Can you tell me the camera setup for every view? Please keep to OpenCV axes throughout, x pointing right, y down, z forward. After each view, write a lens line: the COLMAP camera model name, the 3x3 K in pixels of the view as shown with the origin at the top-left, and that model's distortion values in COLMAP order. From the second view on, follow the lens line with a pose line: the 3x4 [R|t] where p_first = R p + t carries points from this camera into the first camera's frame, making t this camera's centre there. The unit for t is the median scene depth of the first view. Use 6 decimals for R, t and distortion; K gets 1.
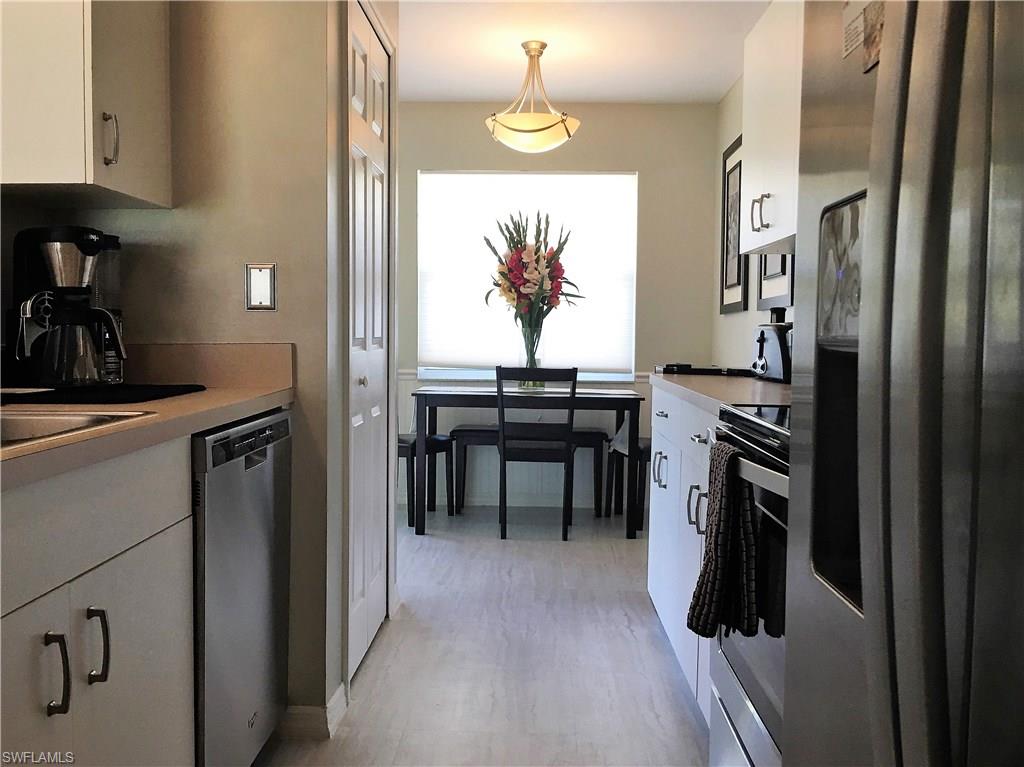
lens RADIAL K [[900.0, 0, 514.0], [0, 900.0, 383.5], [0, 0, 1]] dist [0.078148, -0.040589]
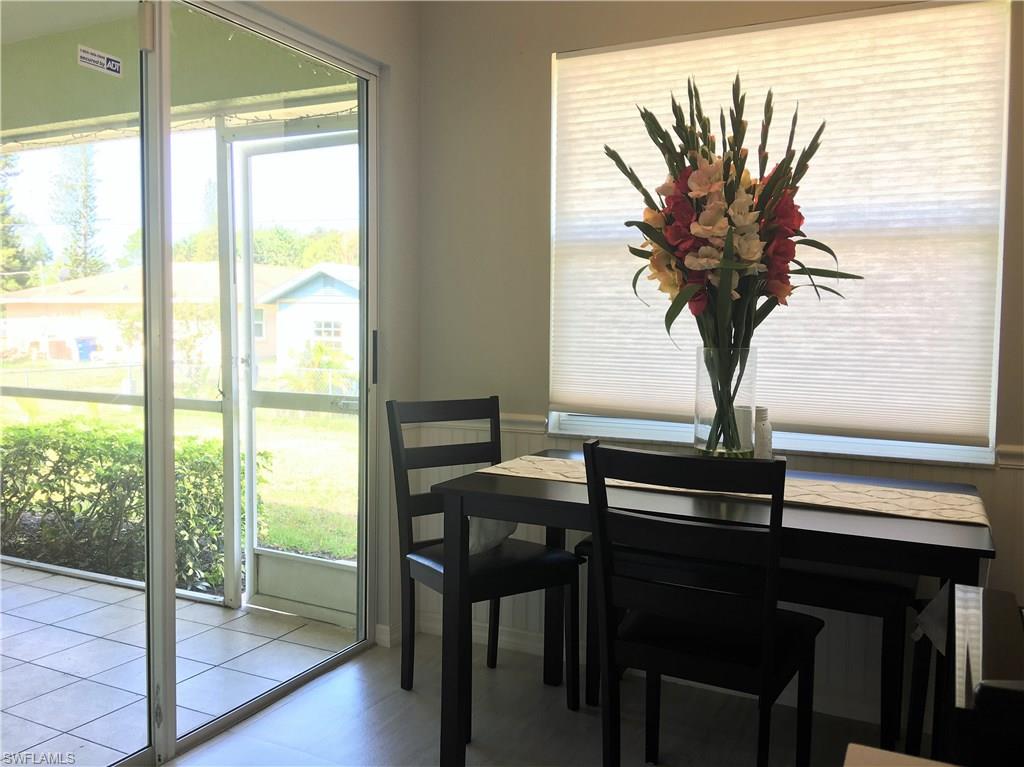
lens RADIAL K [[900.0, 0, 506.6], [0, 900.0, 383.5], [0, 0, 1]] dist [0.078148, -0.040589]
pose [[0.921294, 0.022274, -0.388228, 0.096901], [-0.020735, 0.999752, 0.008155, -0.045955], [0.388313, 0.000537, 0.921527, 0.548907]]
